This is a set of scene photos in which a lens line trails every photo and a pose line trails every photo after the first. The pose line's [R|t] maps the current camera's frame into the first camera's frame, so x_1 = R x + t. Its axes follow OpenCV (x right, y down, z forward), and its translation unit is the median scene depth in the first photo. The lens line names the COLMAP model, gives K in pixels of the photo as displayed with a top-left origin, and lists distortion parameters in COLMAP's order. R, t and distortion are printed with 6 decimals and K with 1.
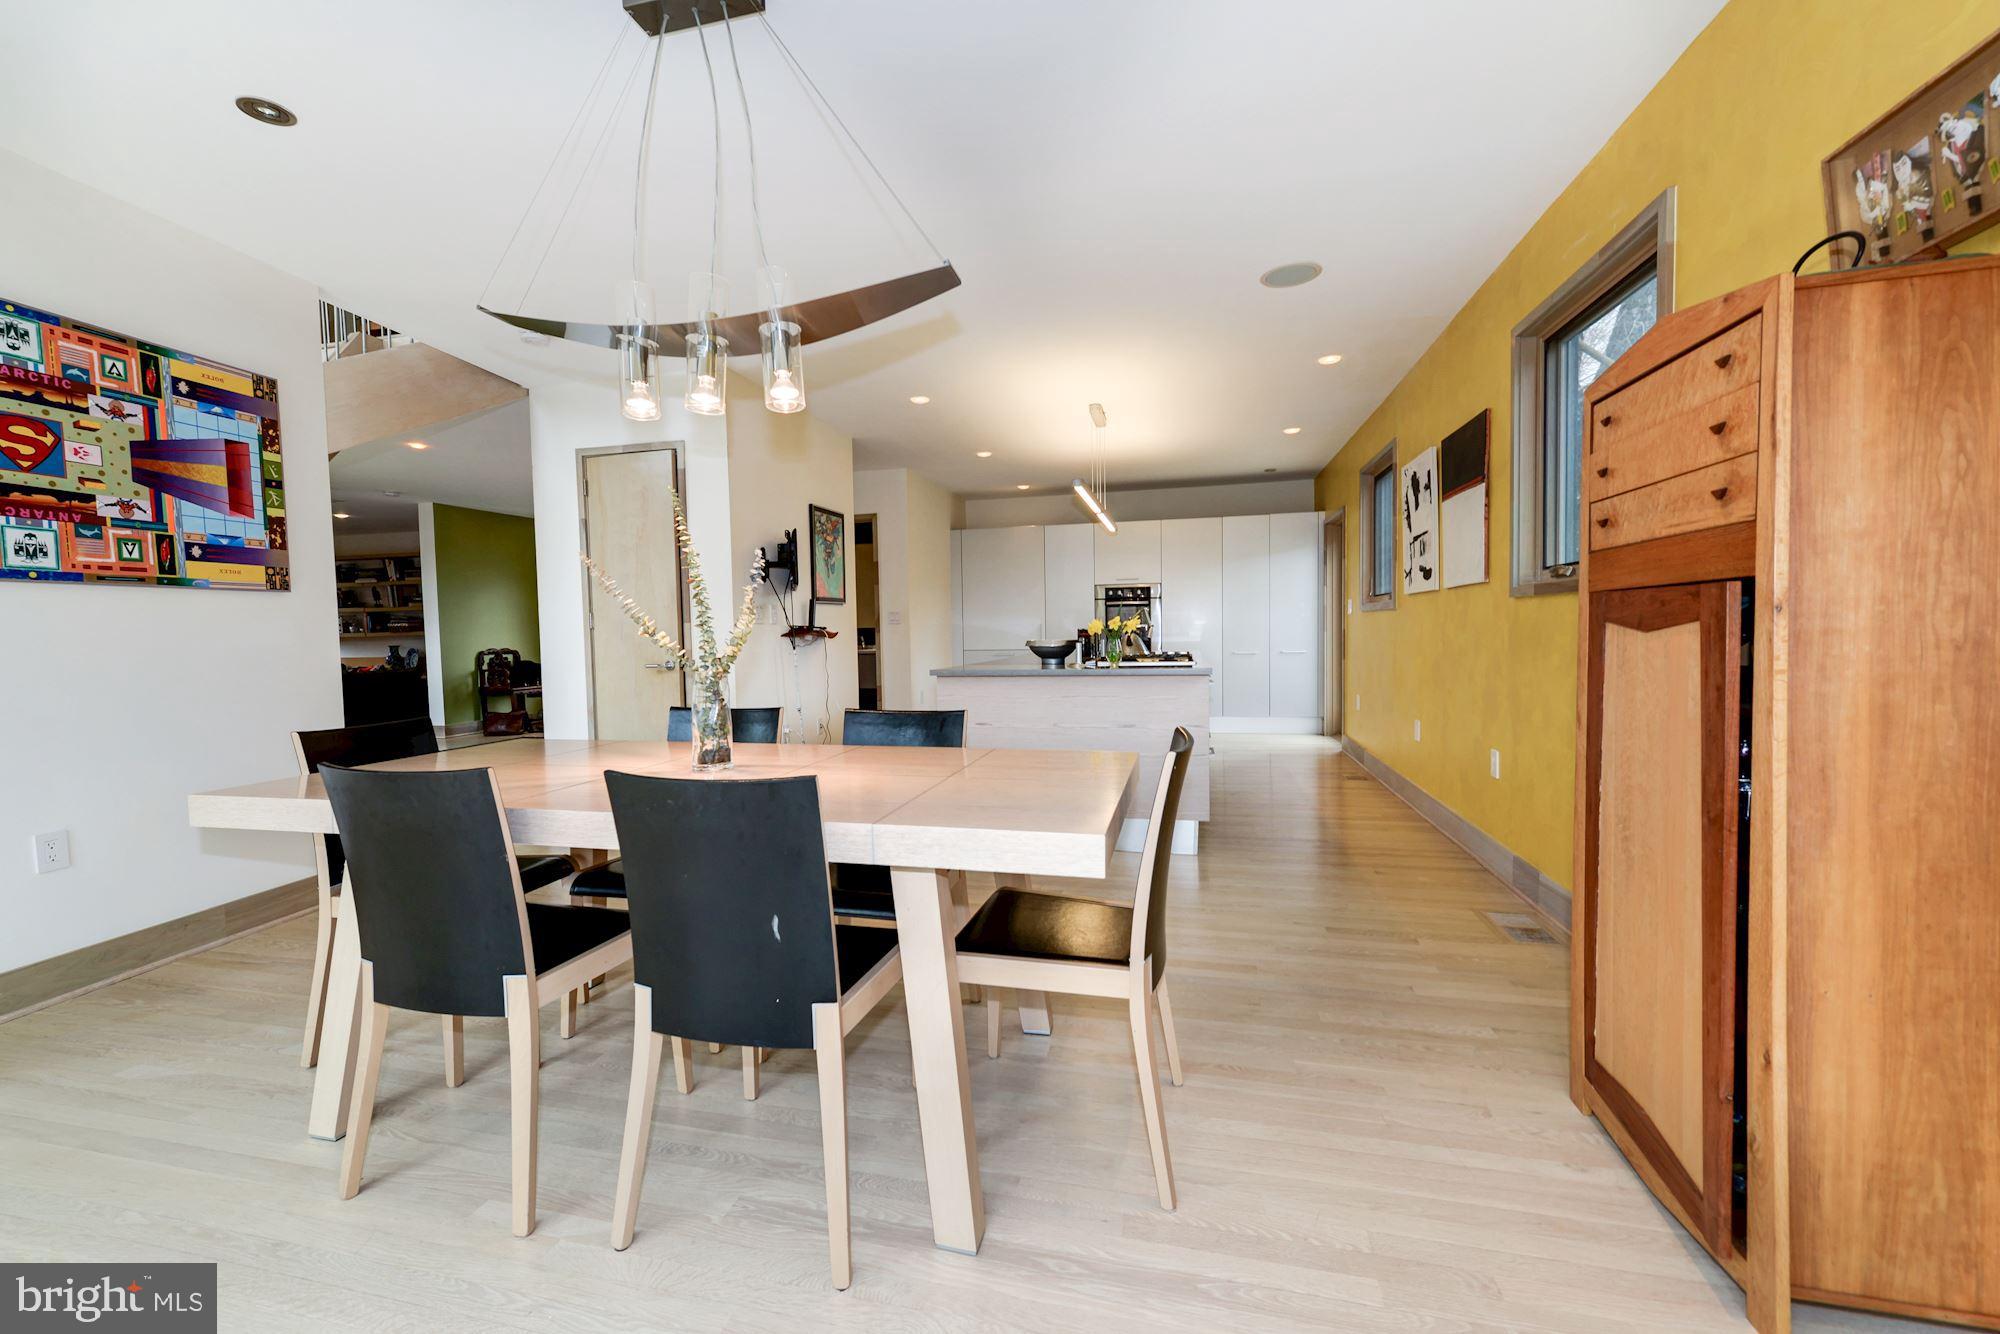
lens RADIAL K [[814.8, 0, 990.8], [0, 814.8, 668.7], [0, 0, 1]] dist [0.002308, 0.000228]
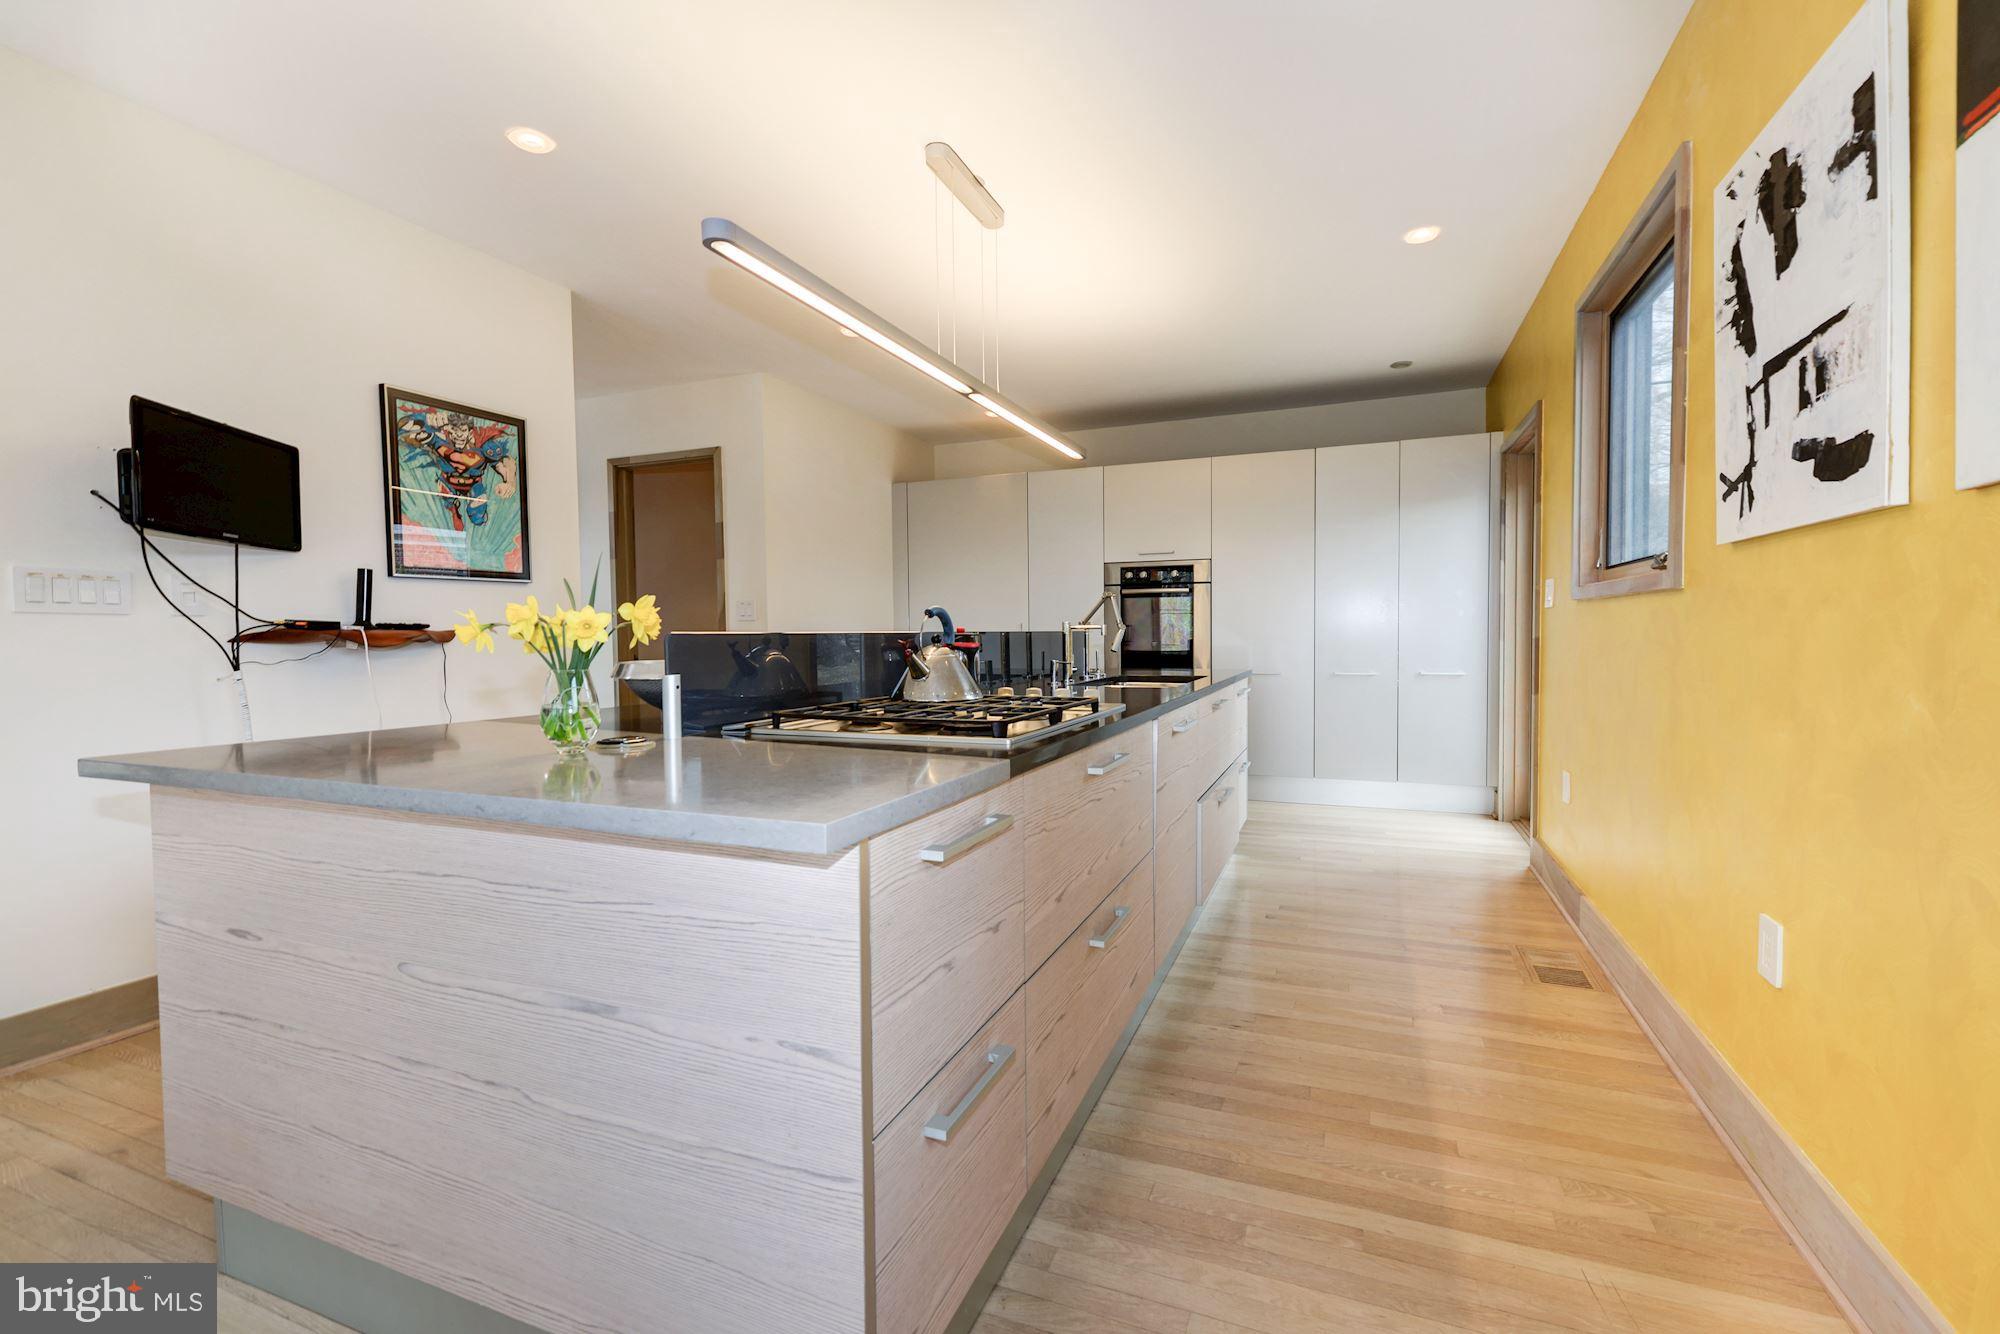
lens RADIAL K [[882.4, 0, 910.8], [0, 882.4, 655.9], [0, 0, 1]] dist [-0.010616, -0.000140]
pose [[0.976990, 0.016235, -0.212666, 0.151141], [-0.020034, 0.999676, -0.015719, -0.018082], [0.212341, 0.019618, 0.976999, 0.343388]]
